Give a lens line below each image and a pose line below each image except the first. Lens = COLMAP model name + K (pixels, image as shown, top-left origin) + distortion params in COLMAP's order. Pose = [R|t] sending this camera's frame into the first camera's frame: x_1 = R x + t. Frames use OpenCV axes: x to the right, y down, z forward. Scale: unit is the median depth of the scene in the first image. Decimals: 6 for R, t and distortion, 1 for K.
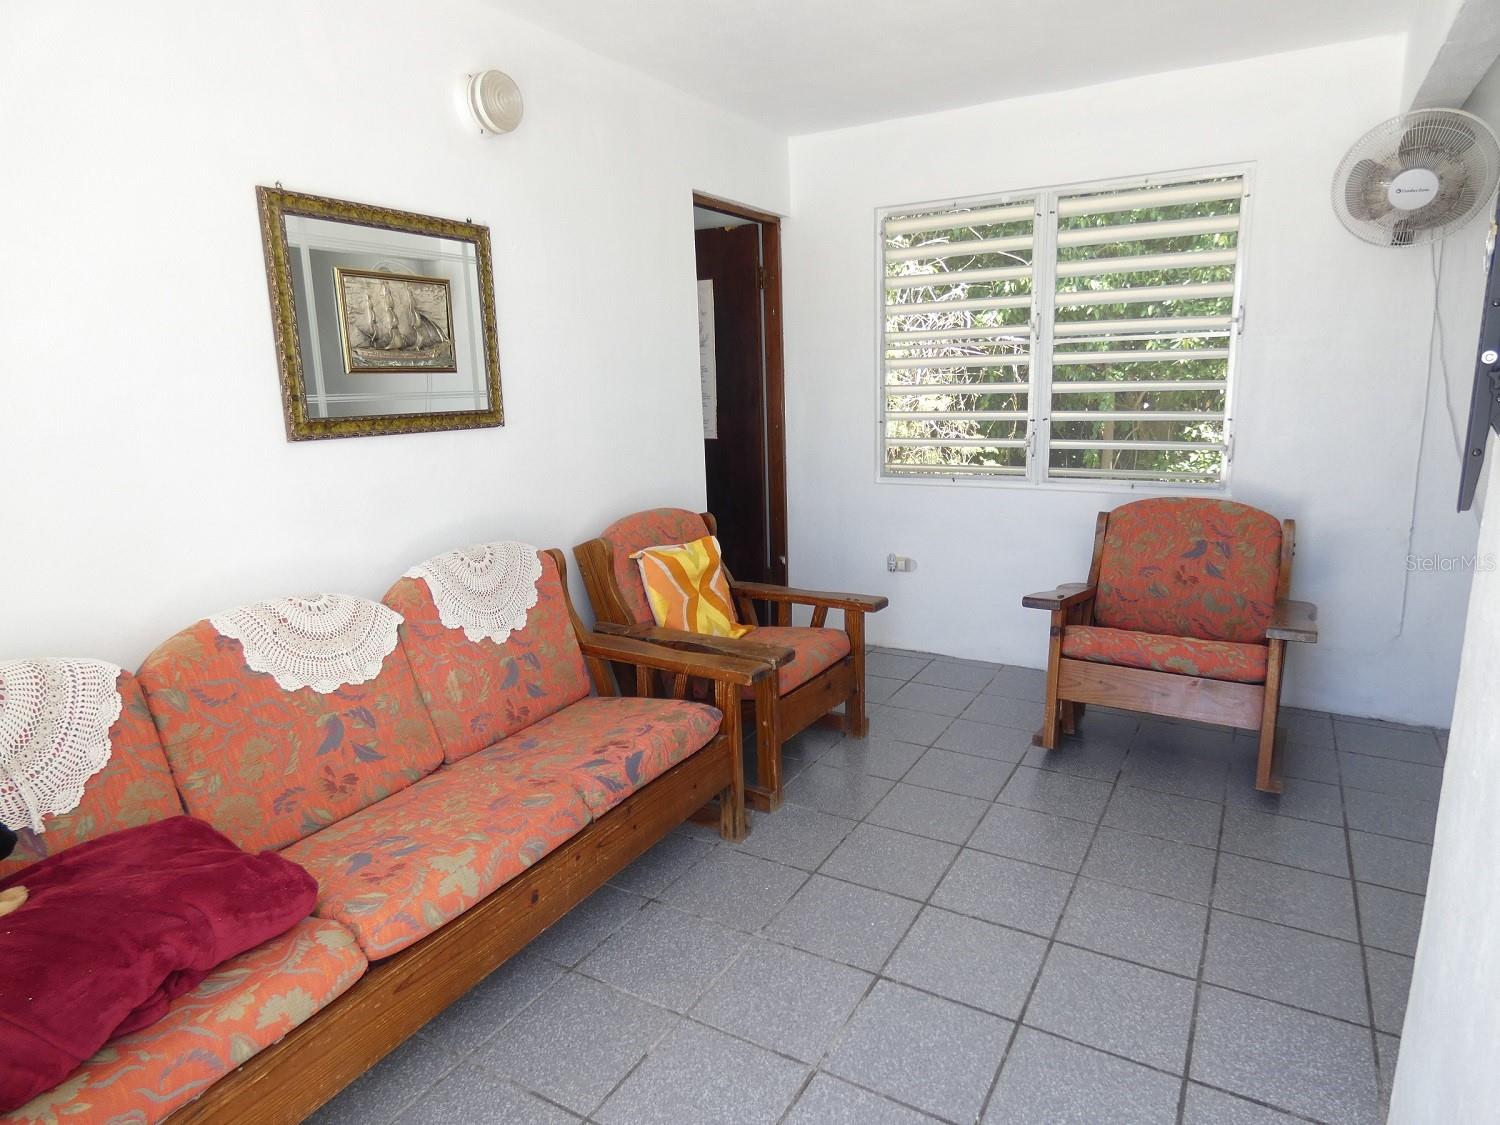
lens RADIAL K [[900.4, 0, 751.8], [0, 900.4, 559.1], [0, 0, 1]] dist [0.002962, -0.001357]
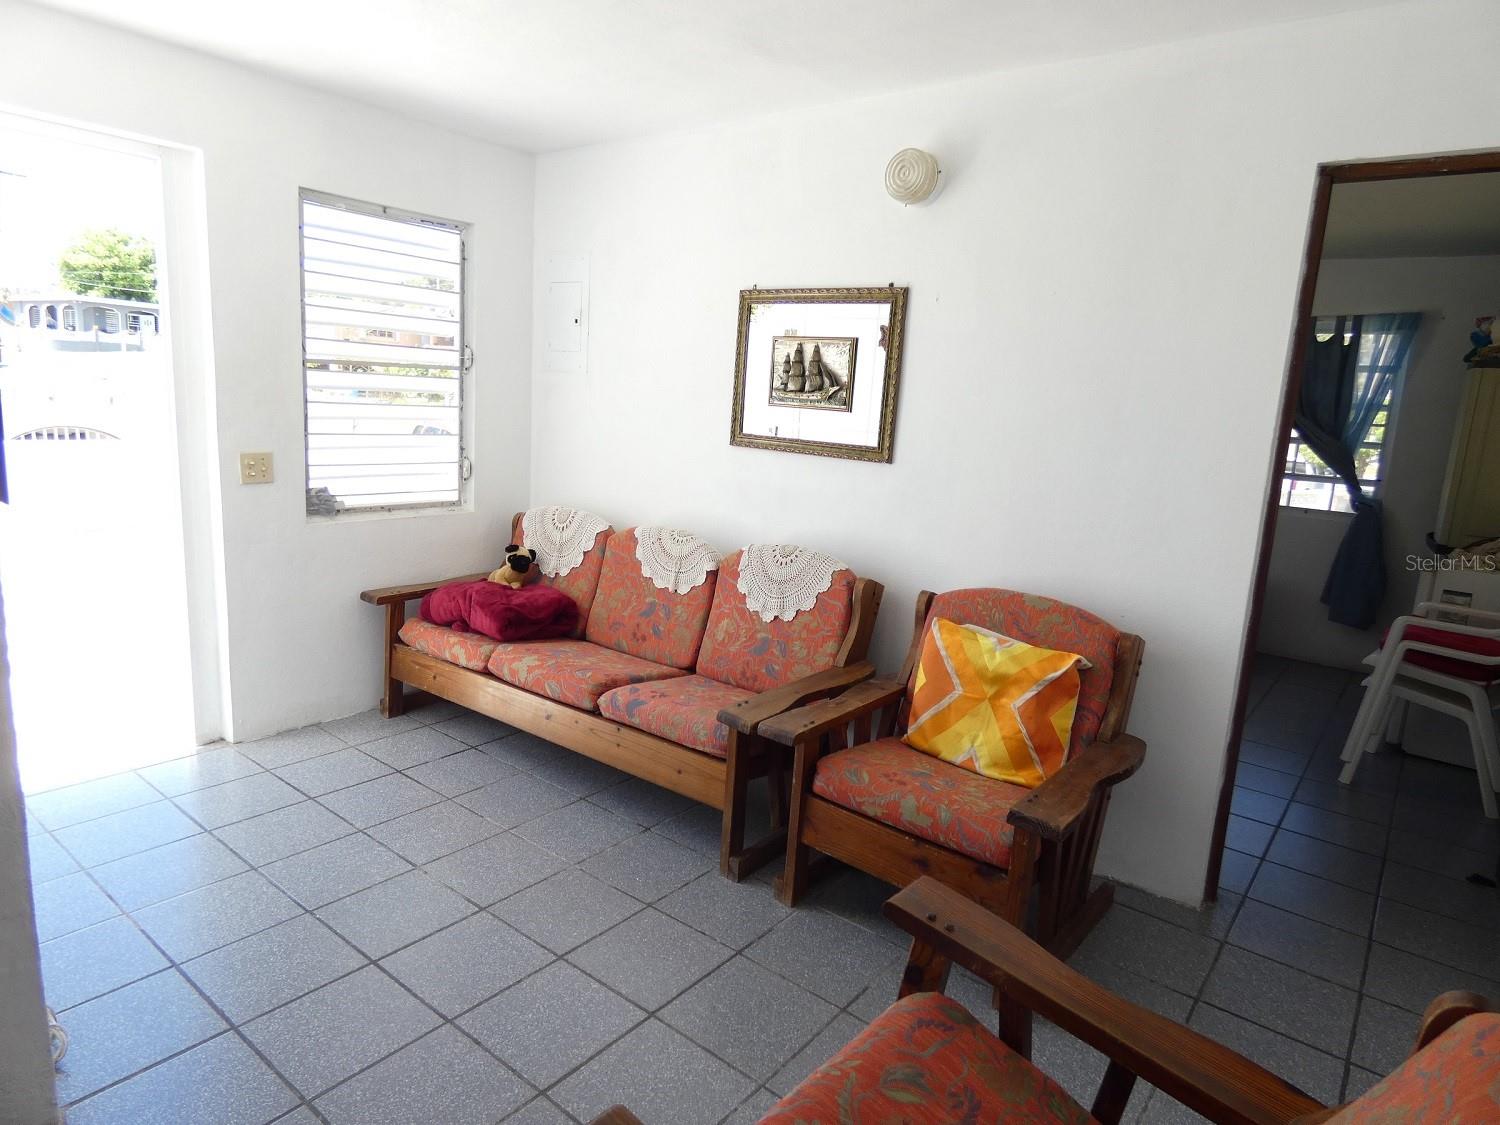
lens RADIAL K [[900.4, 0, 752.1], [0, 900.4, 563.7], [0, 0, 1]] dist [0.002962, -0.001357]
pose [[-0.138902, 0.198879, -0.970131, 1.134021], [-0.252460, 0.940148, 0.228880, -0.324277], [0.957586, 0.276711, -0.080379, 1.283004]]
